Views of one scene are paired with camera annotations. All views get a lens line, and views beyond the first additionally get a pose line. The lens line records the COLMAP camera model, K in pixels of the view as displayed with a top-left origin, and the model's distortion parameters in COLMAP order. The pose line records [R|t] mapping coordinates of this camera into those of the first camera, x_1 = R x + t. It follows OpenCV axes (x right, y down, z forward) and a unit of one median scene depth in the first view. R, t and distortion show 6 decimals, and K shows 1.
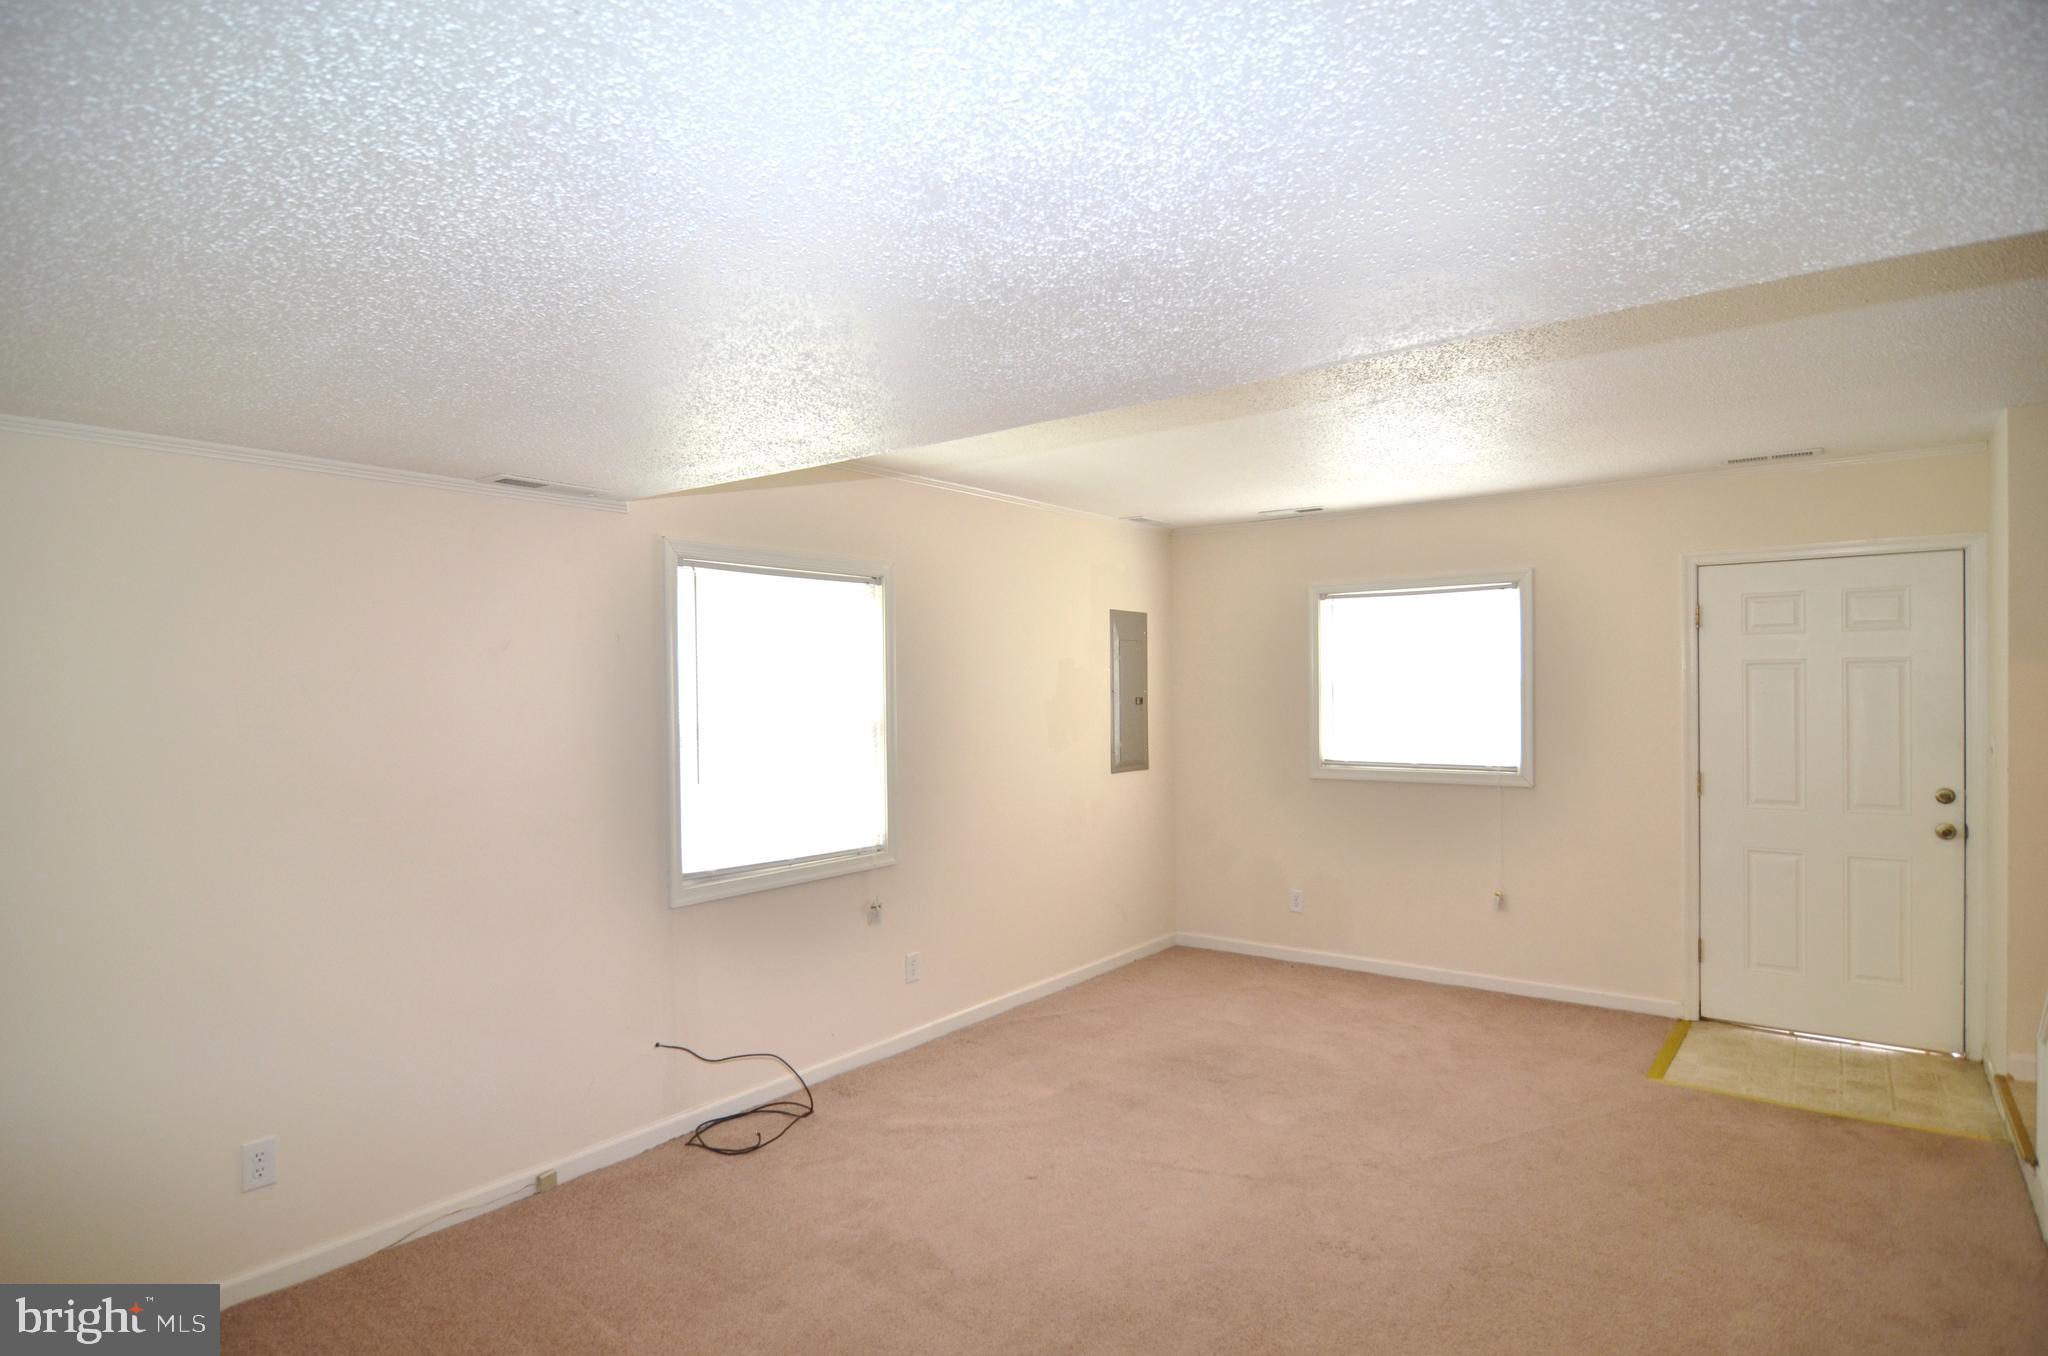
lens RADIAL K [[1104.0, 0, 1024.0], [0, 1104.0, 678.0], [0, 0, 1]] dist [-0.000717, -0.000349]
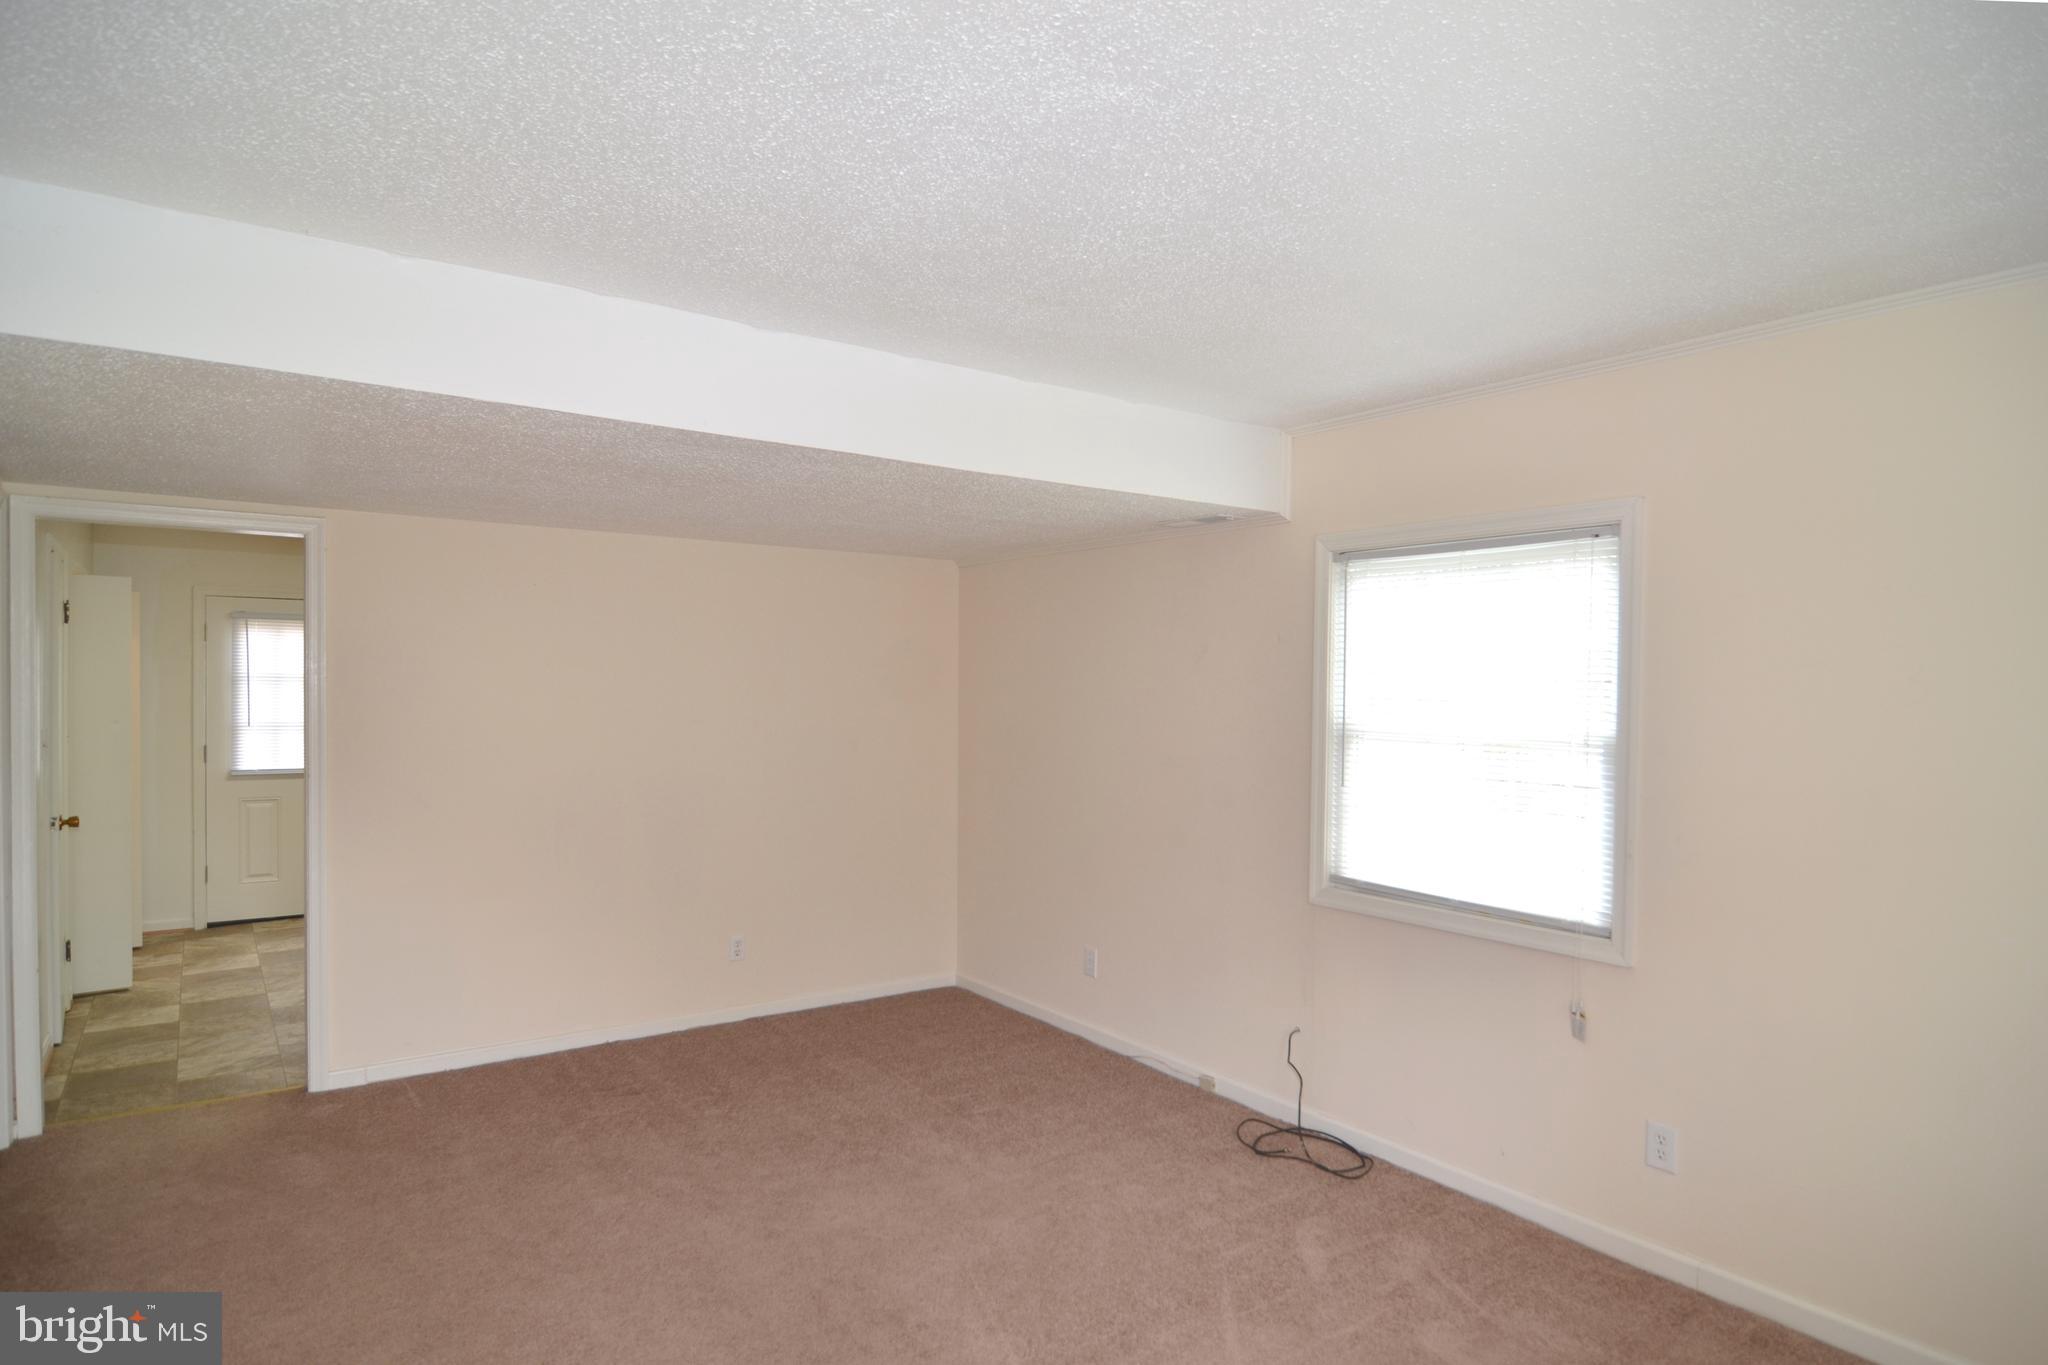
lens RADIAL K [[1104.0, 0, 1024.0], [0, 1104.0, 682.5], [0, 0, 1]] dist [-0.000717, -0.000349]
pose [[-0.278575, 0.004027, -0.960406, 0.708988], [0.005600, 0.999981, 0.002569, 0.000264], [0.960398, -0.004662, -0.278592, 0.999848]]
